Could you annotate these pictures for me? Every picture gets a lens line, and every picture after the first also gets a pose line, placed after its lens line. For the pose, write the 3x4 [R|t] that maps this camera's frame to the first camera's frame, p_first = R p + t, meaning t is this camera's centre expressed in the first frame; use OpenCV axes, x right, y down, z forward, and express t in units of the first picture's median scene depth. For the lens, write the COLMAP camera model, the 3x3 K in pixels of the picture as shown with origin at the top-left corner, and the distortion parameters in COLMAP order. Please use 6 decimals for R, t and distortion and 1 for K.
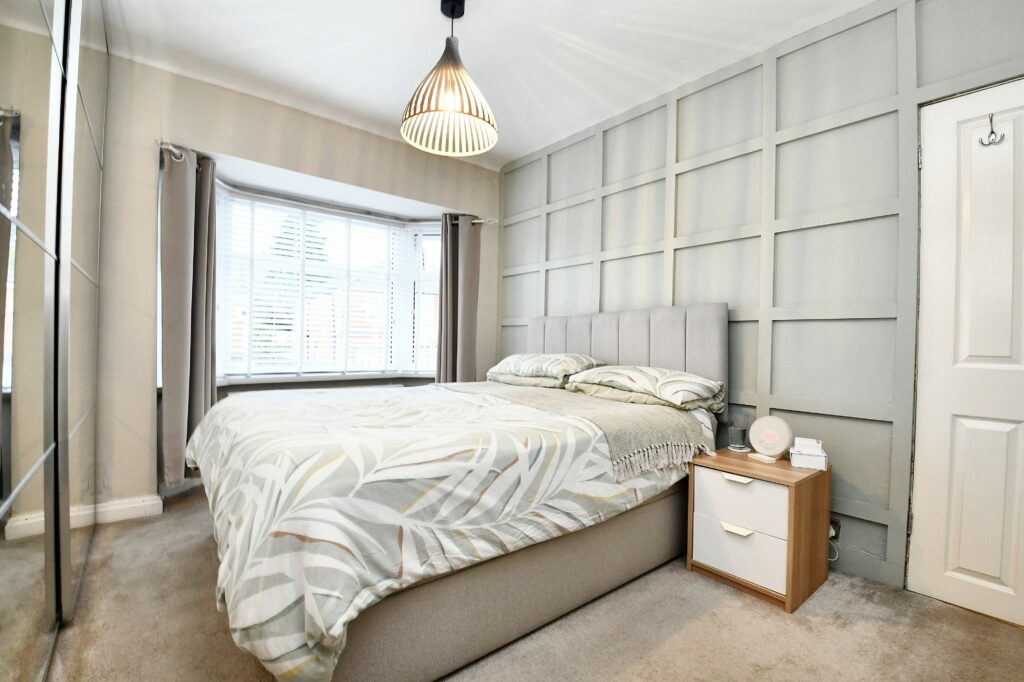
lens RADIAL K [[453.9, 0, 511.8], [0, 453.9, 342.4], [0, 0, 1]] dist [-0.031322, -0.000671]
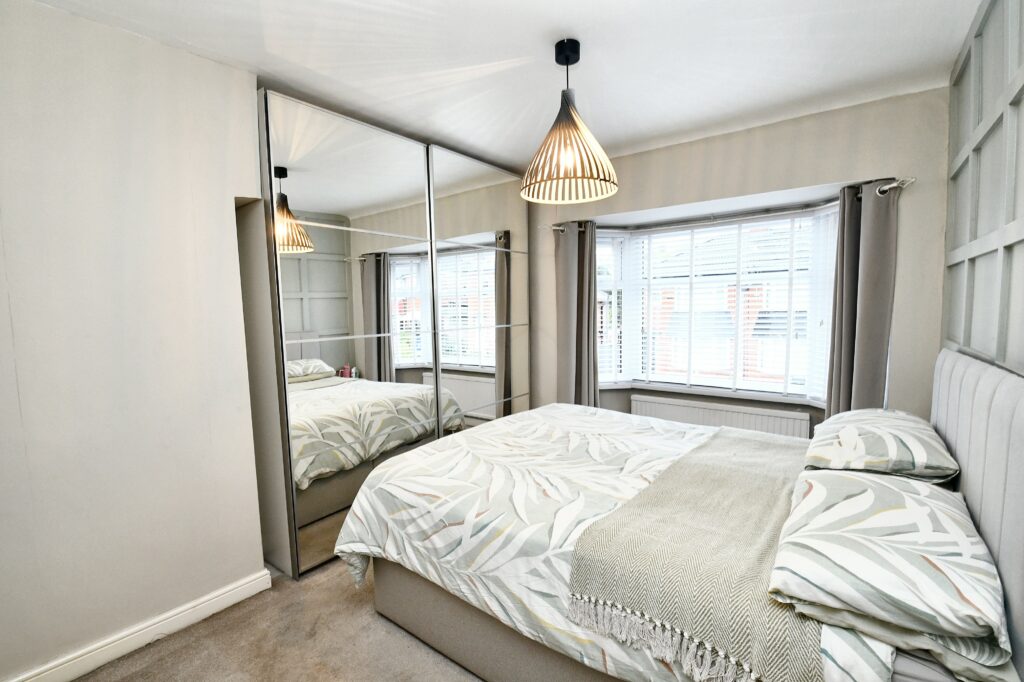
lens RADIAL K [[453.9, 0, 510.6], [0, 453.9, 343.8], [0, 0, 1]] dist [-0.031322, -0.000671]
pose [[0.227988, 0.056259, -0.972037, 1.054393], [0.020822, 0.997819, 0.062635, -0.242302], [0.973441, -0.034520, 0.226320, 0.835585]]
